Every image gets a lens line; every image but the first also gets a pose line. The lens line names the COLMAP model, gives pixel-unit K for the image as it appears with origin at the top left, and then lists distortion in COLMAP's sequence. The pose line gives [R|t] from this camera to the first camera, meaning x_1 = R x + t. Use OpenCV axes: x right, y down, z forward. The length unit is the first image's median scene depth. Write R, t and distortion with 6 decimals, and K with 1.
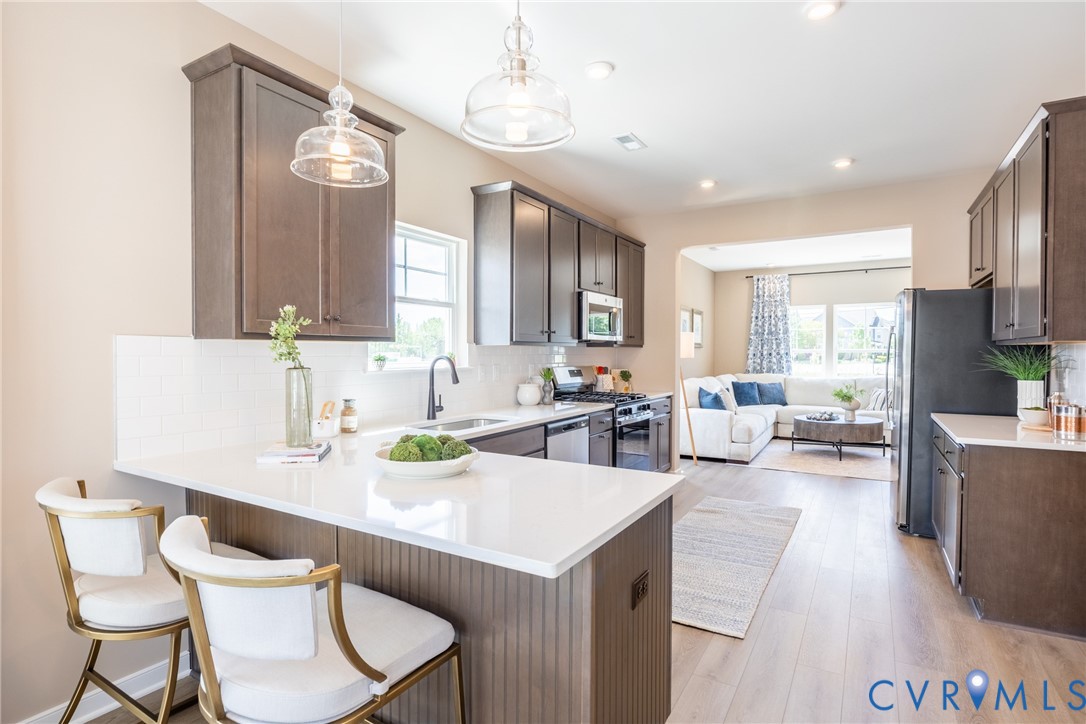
lens RADIAL K [[551.2, 0, 549.2], [0, 551.2, 364.8], [0, 0, 1]] dist [-0.002505, -0.000008]
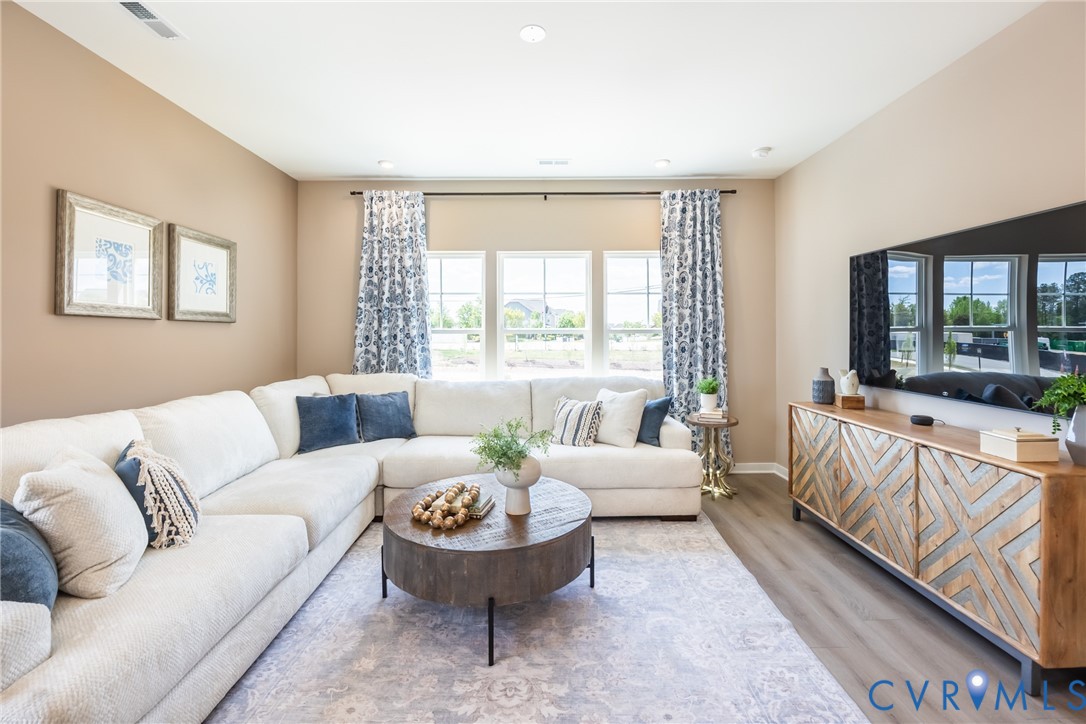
lens RADIAL K [[470.8, 0, 543.5], [0, 470.8, 336.3], [0, 0, 1]] dist [-0.016977, -0.000084]
pose [[0.862901, -0.002864, 0.505365, 0.298508], [0.010812, 0.999860, -0.012796, -0.012301], [-0.505257, 0.016505, 0.862811, 0.532191]]
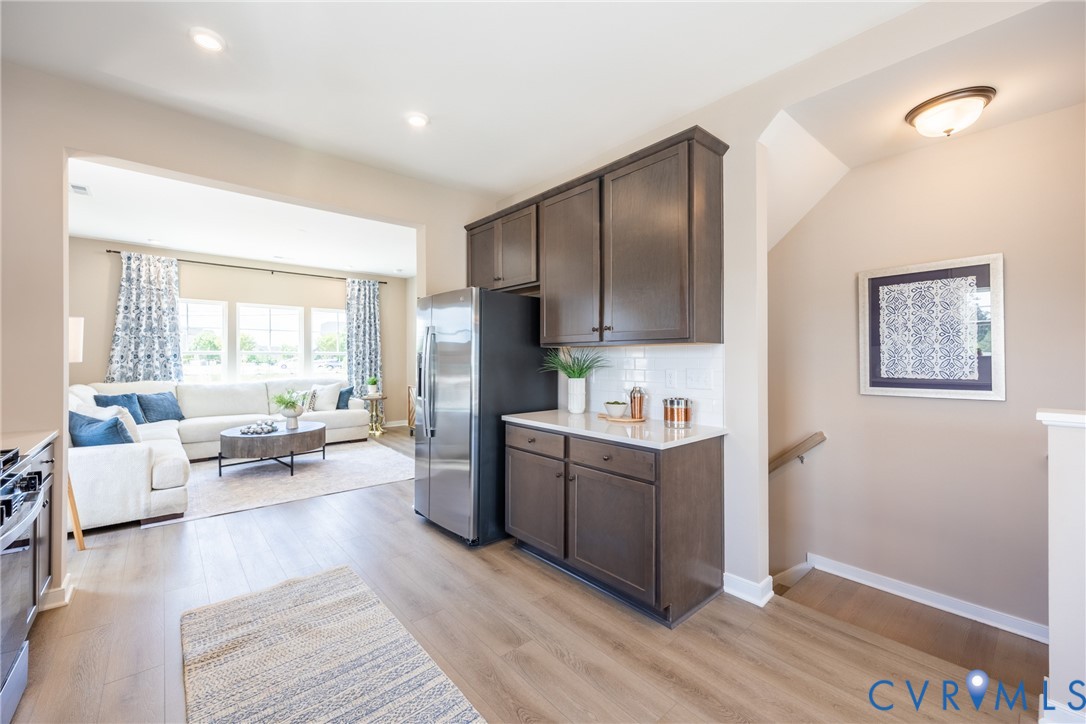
lens RADIAL K [[433.6, 0, 544.3], [0, 433.6, 357.2], [0, 0, 1]] dist [0.000589, 0.000447]
pose [[0.318361, 0.002089, 0.947967, -0.004966], [0.017216, 0.999820, -0.007985, -0.003257], [-0.947813, 0.018862, 0.318268, 0.276946]]
